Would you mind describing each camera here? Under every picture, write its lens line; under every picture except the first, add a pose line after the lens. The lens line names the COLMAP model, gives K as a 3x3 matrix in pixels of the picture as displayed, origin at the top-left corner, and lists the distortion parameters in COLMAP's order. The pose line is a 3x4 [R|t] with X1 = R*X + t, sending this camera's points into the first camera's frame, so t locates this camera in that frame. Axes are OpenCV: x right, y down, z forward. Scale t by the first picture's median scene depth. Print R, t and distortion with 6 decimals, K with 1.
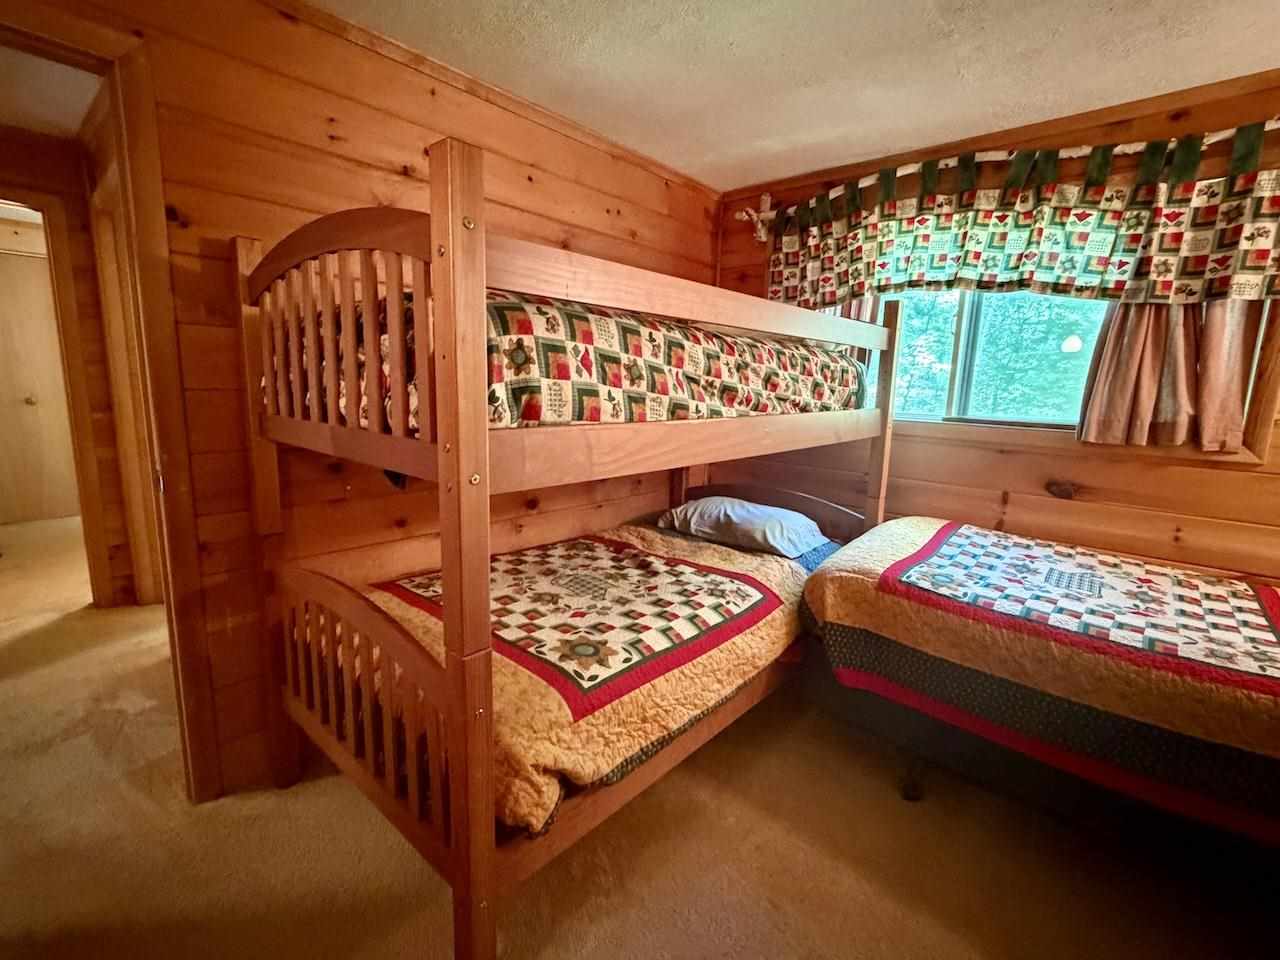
lens RADIAL K [[576.5, 0, 637.7], [0, 576.5, 477.9], [0, 0, 1]] dist [-0.002622, 0.000114]
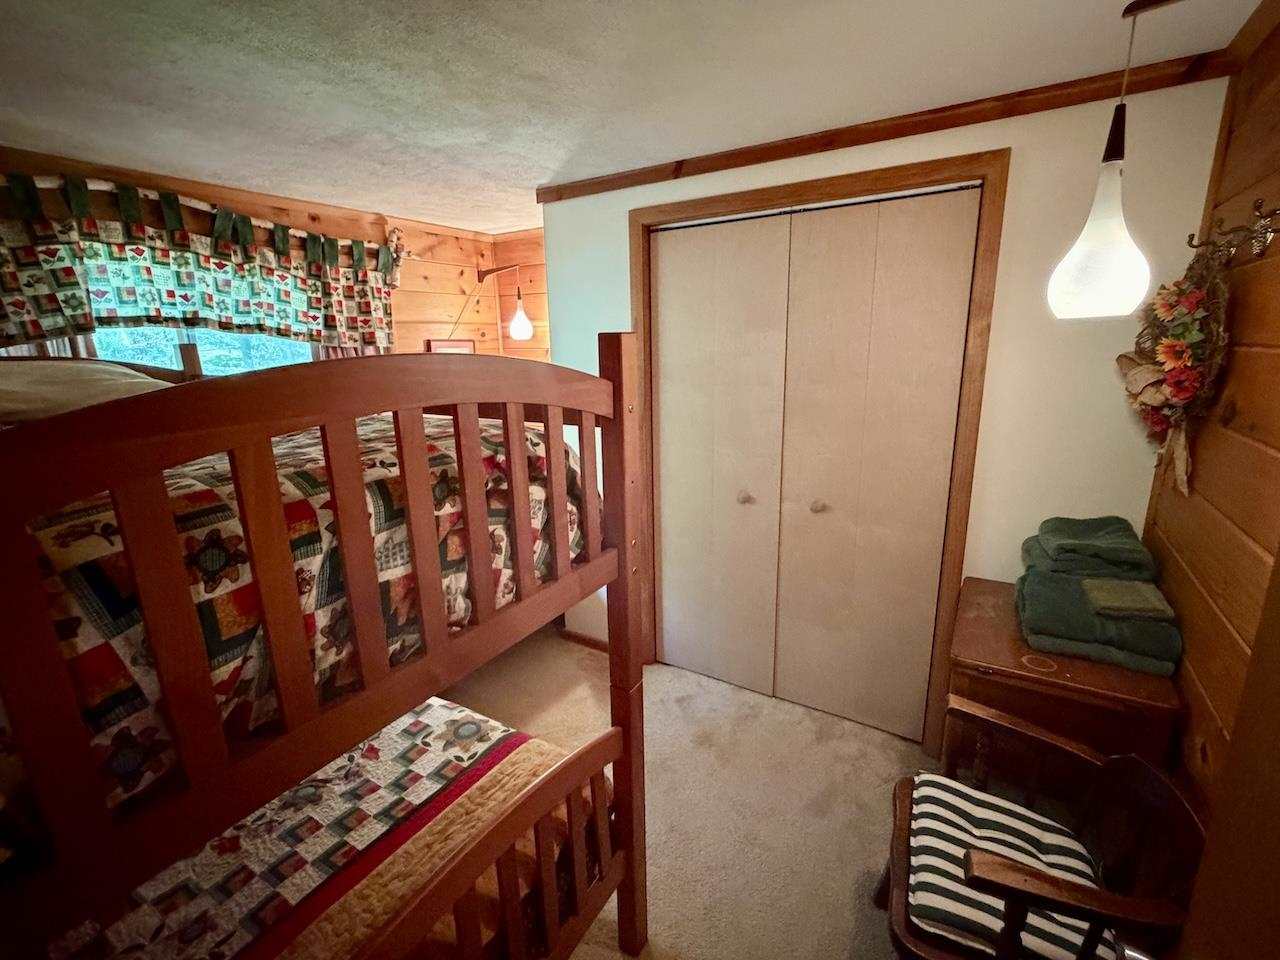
lens RADIAL K [[576.5, 0, 638.8], [0, 576.5, 478.8], [0, 0, 1]] dist [-0.002622, 0.000114]
pose [[-0.173532, -0.256430, 0.950858, -0.708276], [0.186778, 0.939413, 0.287431, -0.259022], [-0.966954, 0.227478, -0.115123, 0.492409]]
